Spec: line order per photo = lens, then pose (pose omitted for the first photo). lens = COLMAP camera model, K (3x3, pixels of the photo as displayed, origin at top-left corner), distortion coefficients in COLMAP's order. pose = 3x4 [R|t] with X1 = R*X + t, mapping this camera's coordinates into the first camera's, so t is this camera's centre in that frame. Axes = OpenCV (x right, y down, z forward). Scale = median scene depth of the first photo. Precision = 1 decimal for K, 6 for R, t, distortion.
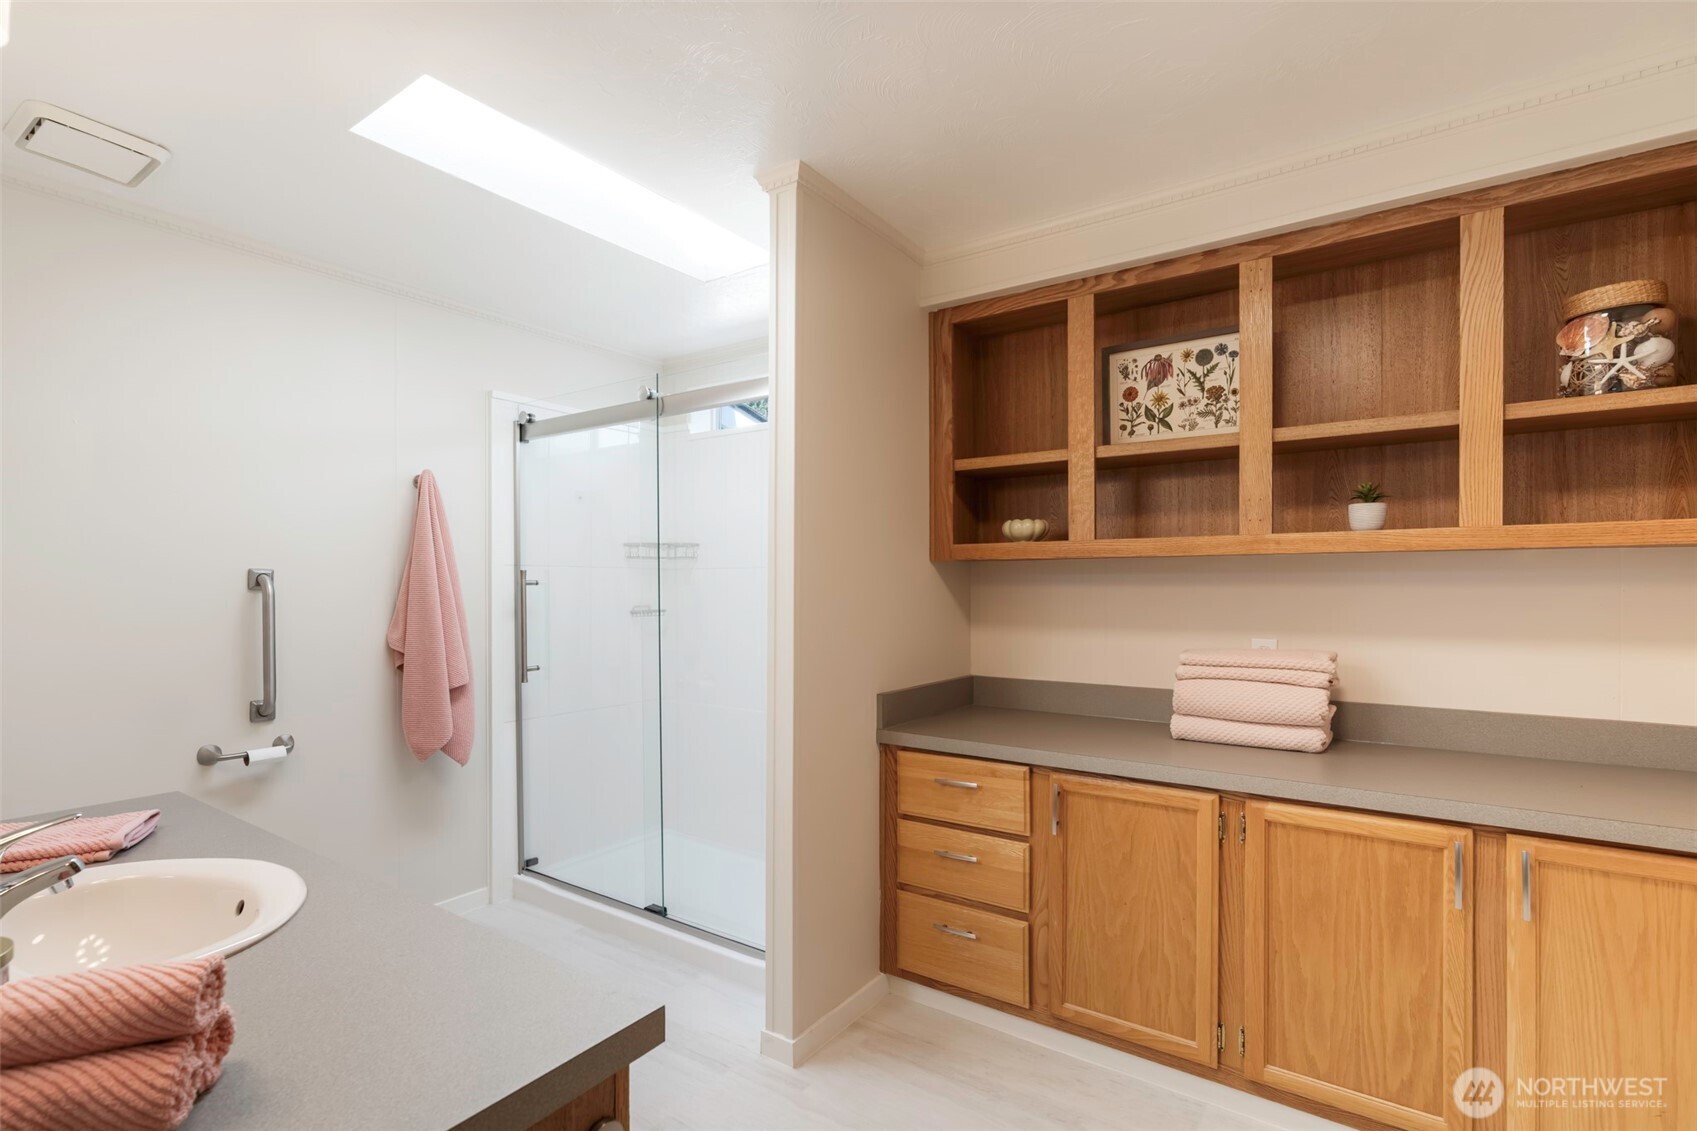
lens RADIAL K [[772.4, 0, 855.0], [0, 772.4, 586.8], [0, 0, 1]] dist [-0.008027, 0.004724]
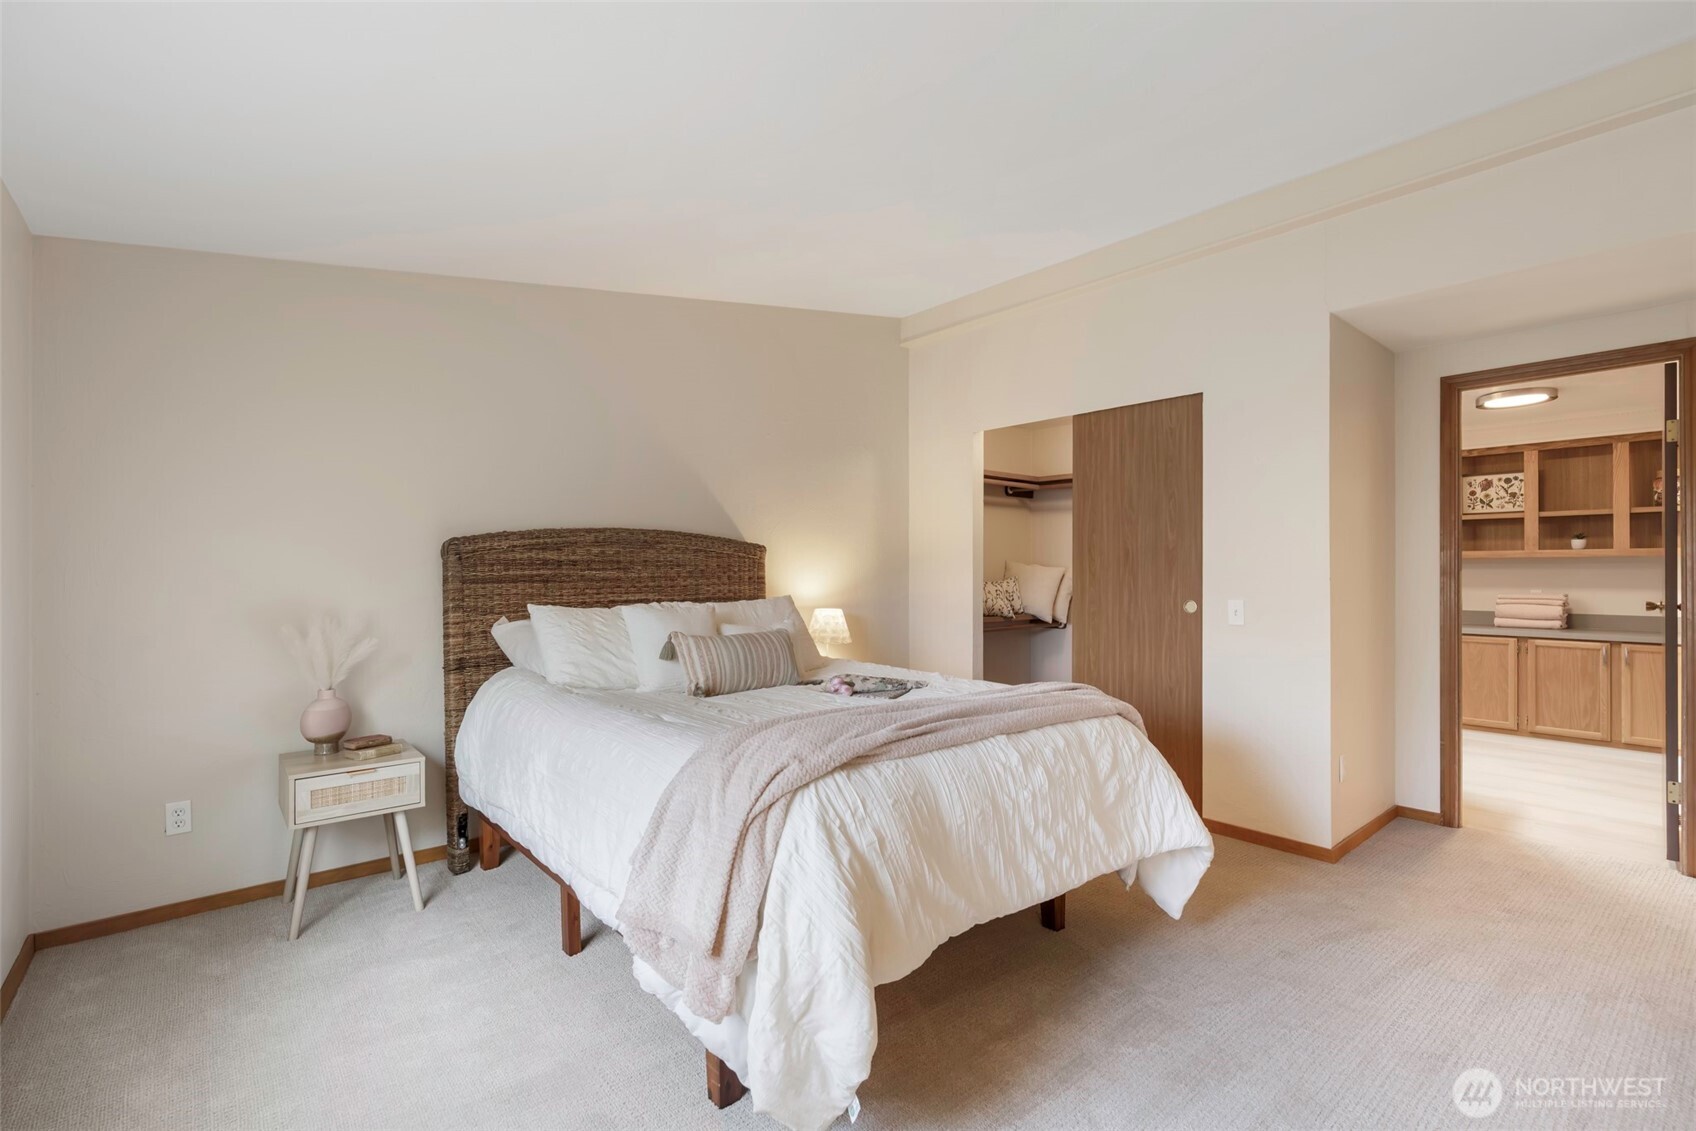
lens RADIAL K [[771.9, 0, 863.1], [0, 771.9, 568.5], [0, 0, 1]] dist [-0.008027, 0.004724]
pose [[0.970689, -0.000456, -0.240339, -1.020347], [-0.001857, 0.999954, -0.009399, 0.023748], [0.240332, 0.009570, 0.970644, -2.009993]]
